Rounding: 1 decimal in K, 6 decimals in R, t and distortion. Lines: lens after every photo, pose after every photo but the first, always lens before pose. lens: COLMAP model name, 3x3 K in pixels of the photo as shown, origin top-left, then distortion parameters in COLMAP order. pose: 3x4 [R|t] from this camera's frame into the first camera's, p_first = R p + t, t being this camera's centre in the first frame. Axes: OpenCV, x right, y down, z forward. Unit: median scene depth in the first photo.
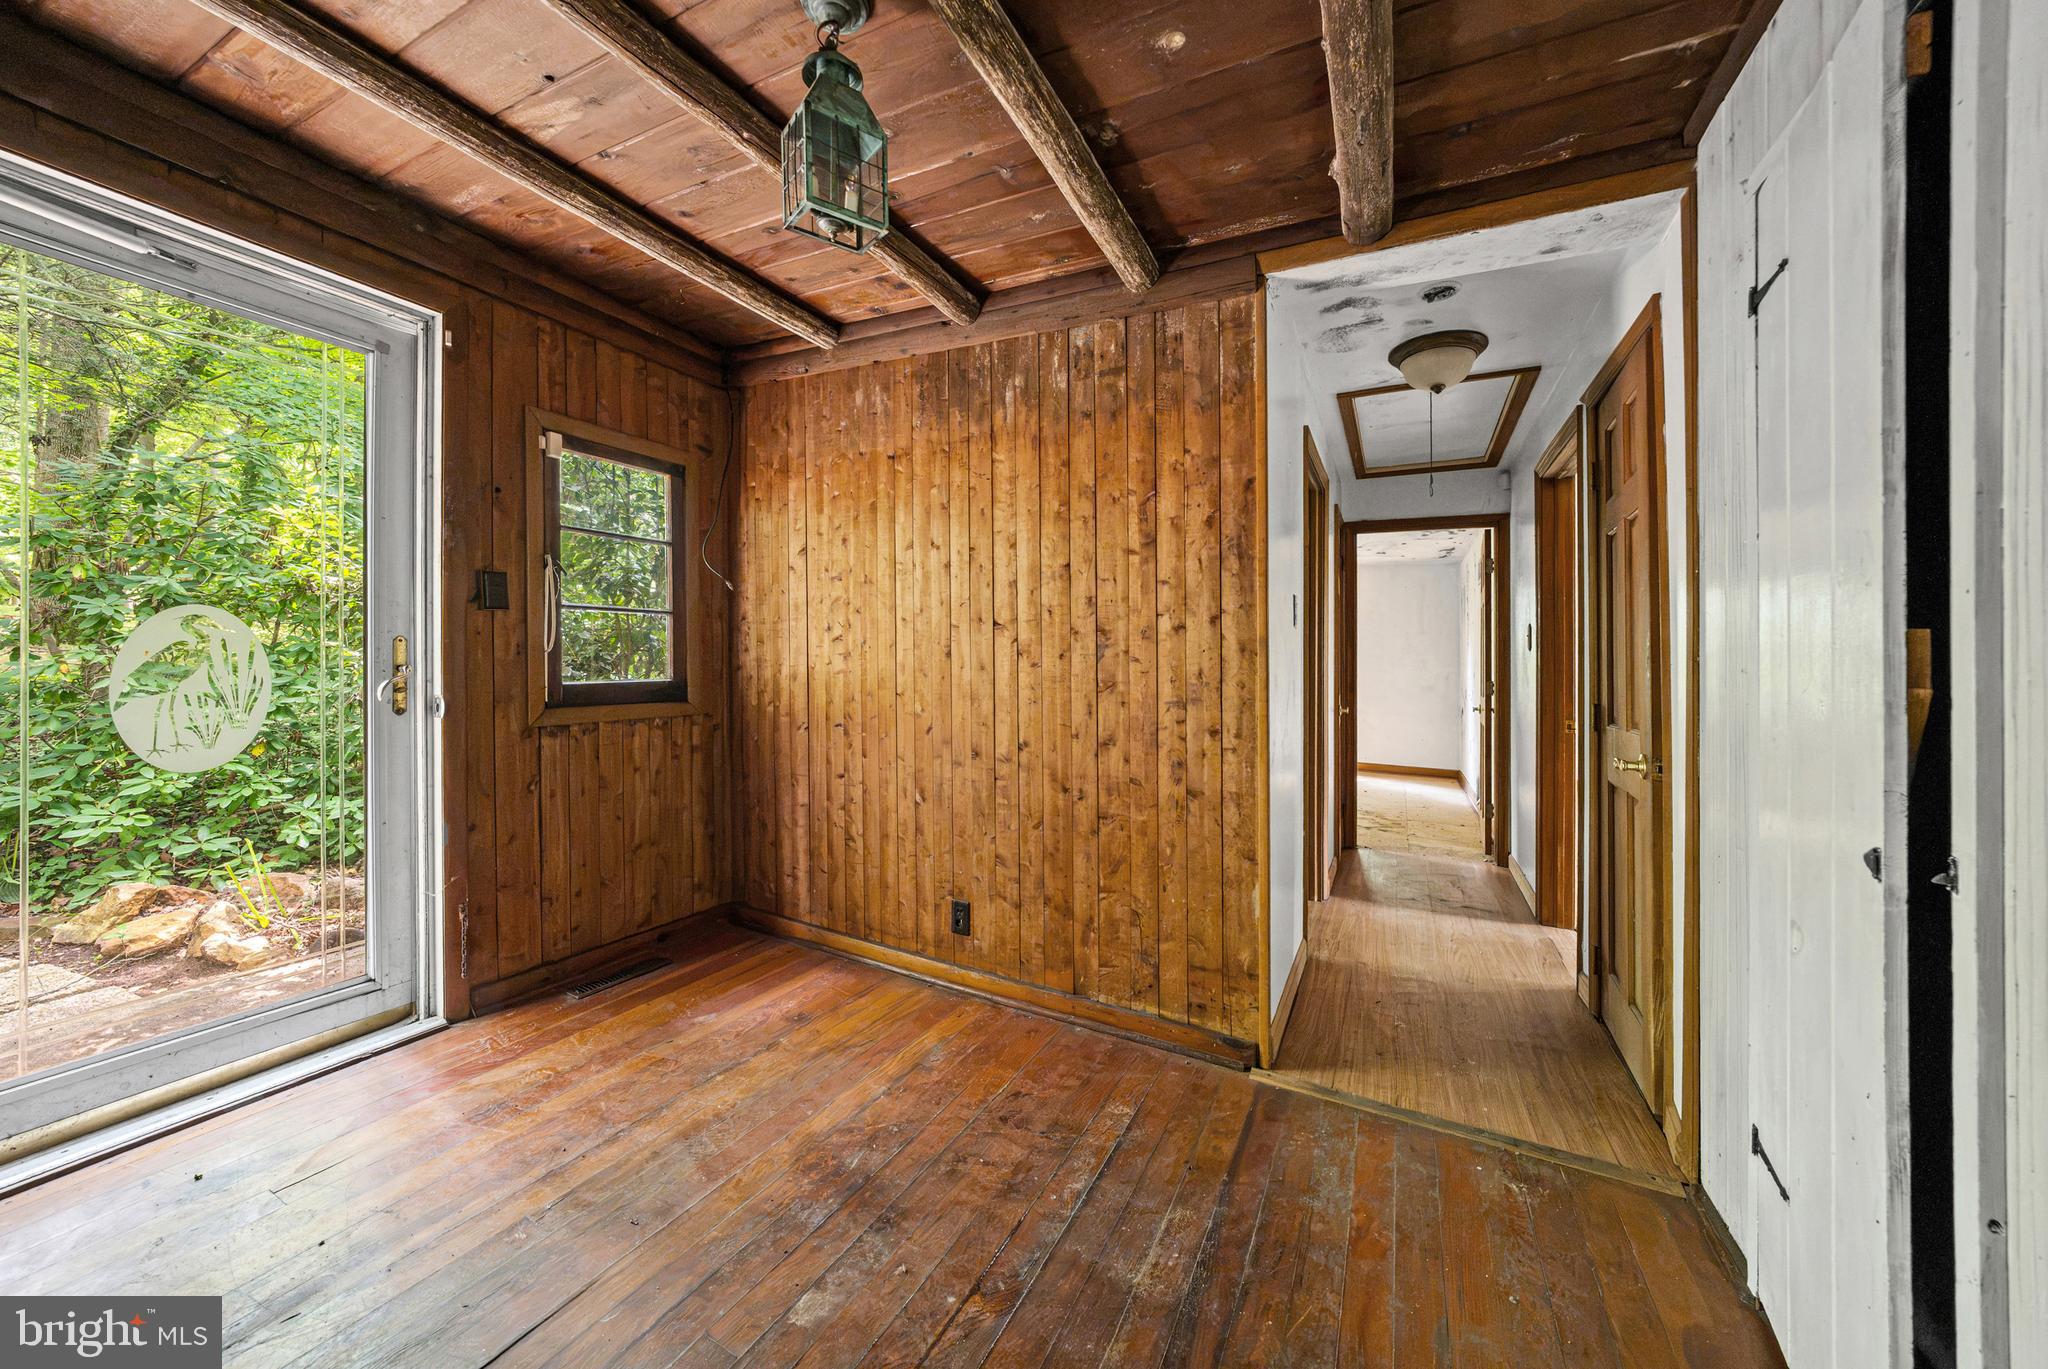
lens RADIAL K [[748.1, 0, 1023.6], [0, 748.1, 665.0], [0, 0, 1]] dist [0.000235, 0.000207]
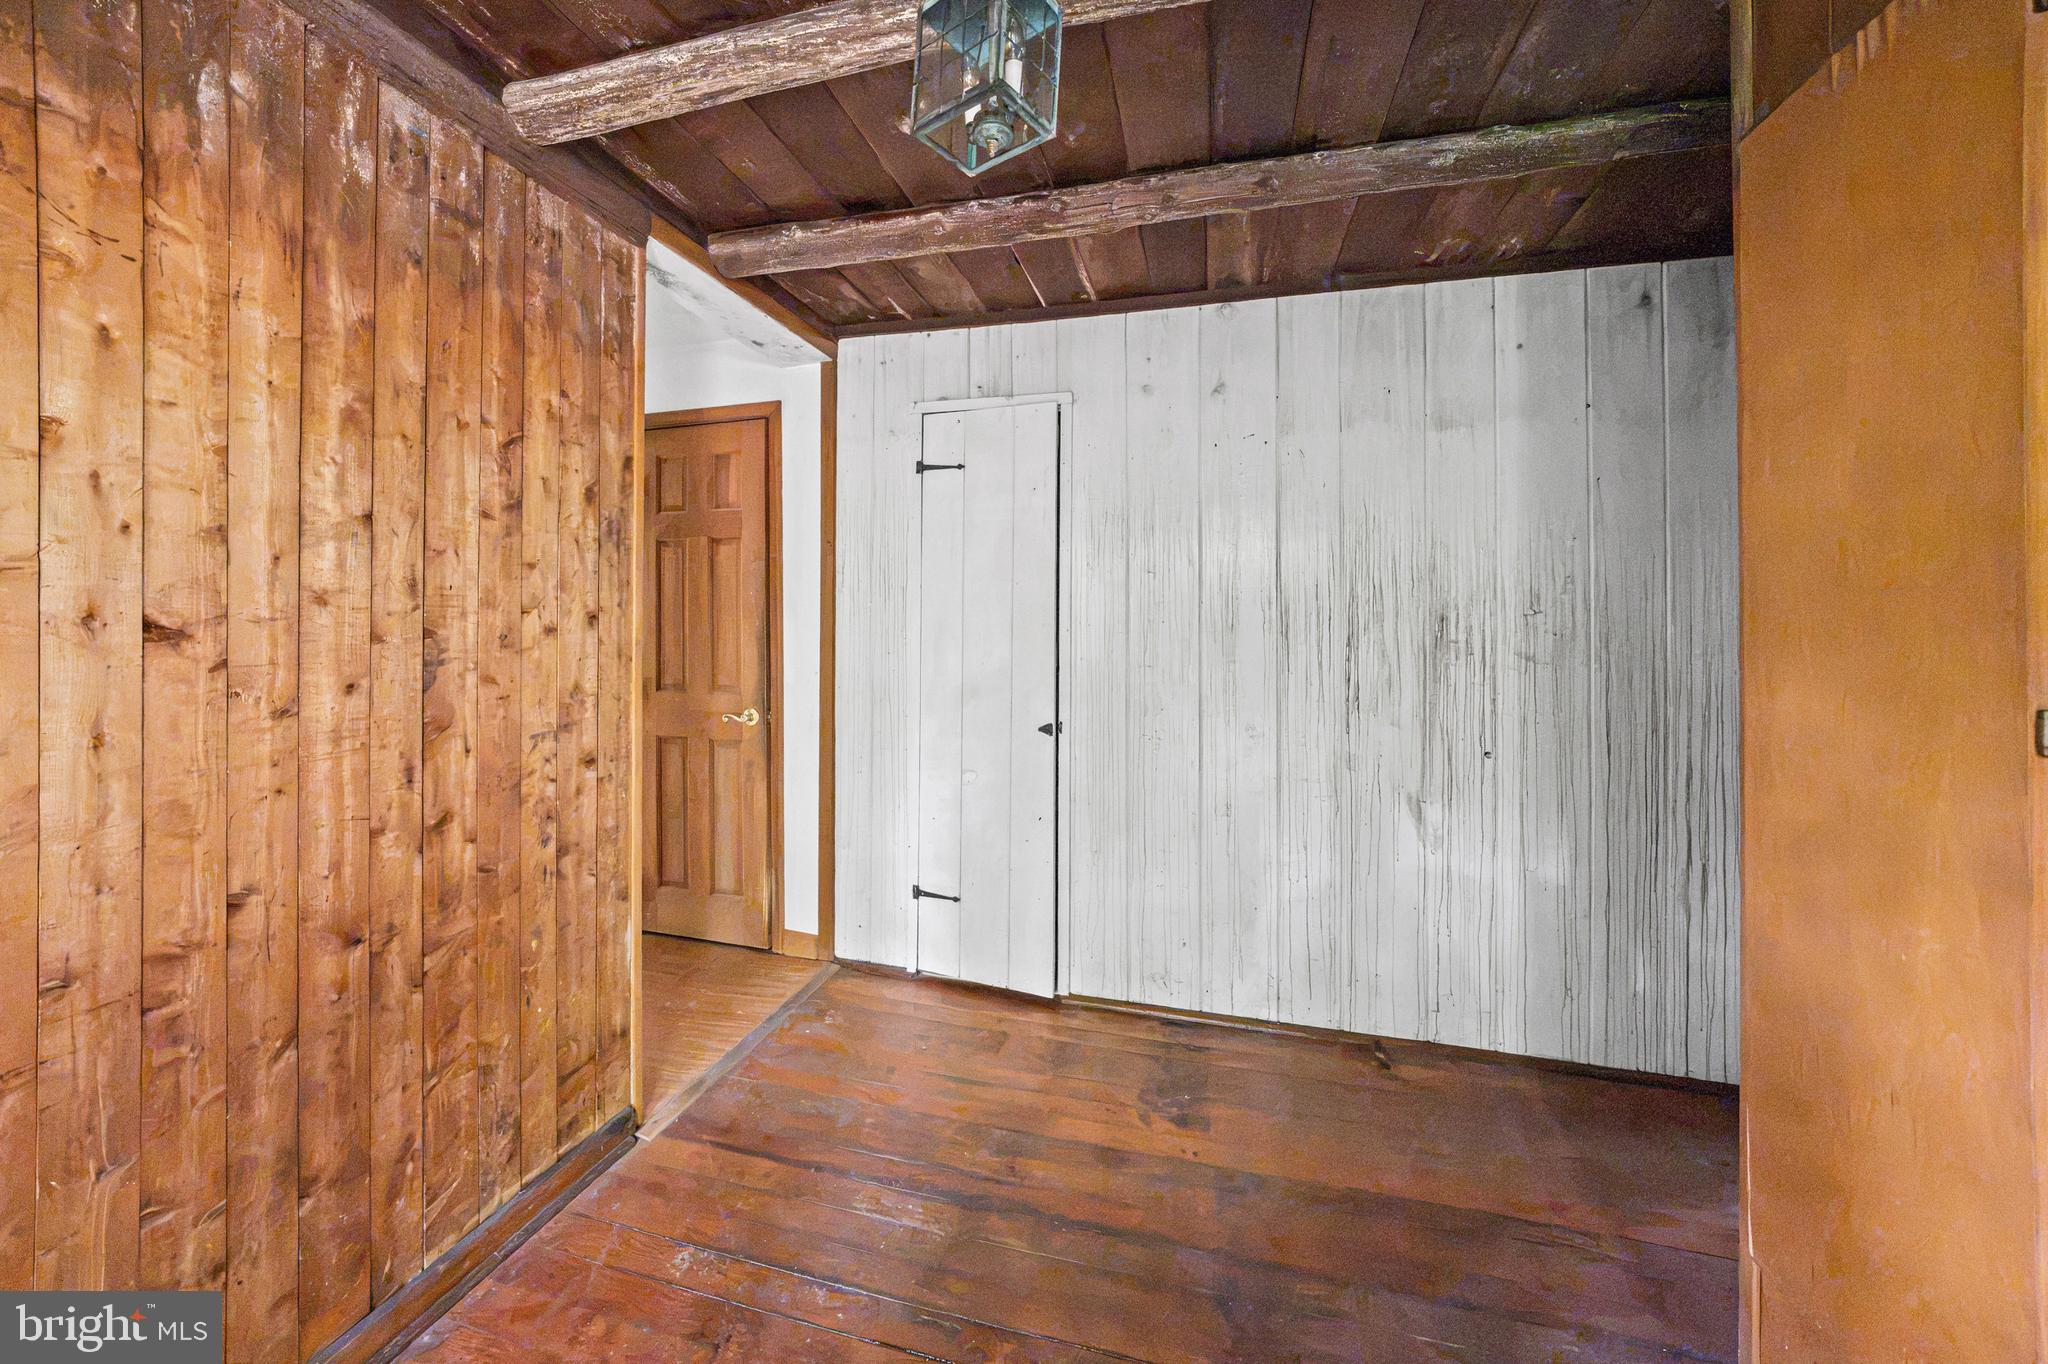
lens RADIAL K [[748.1, 0, 1015.6], [0, 748.1, 607.7], [0, 0, 1]] dist [0.000235, 0.000207]
pose [[-0.216143, -0.006953, 0.976337, -0.585980], [0.002572, 0.999967, 0.007691, -0.074103], [-0.976358, 0.004174, -0.216118, 0.692738]]
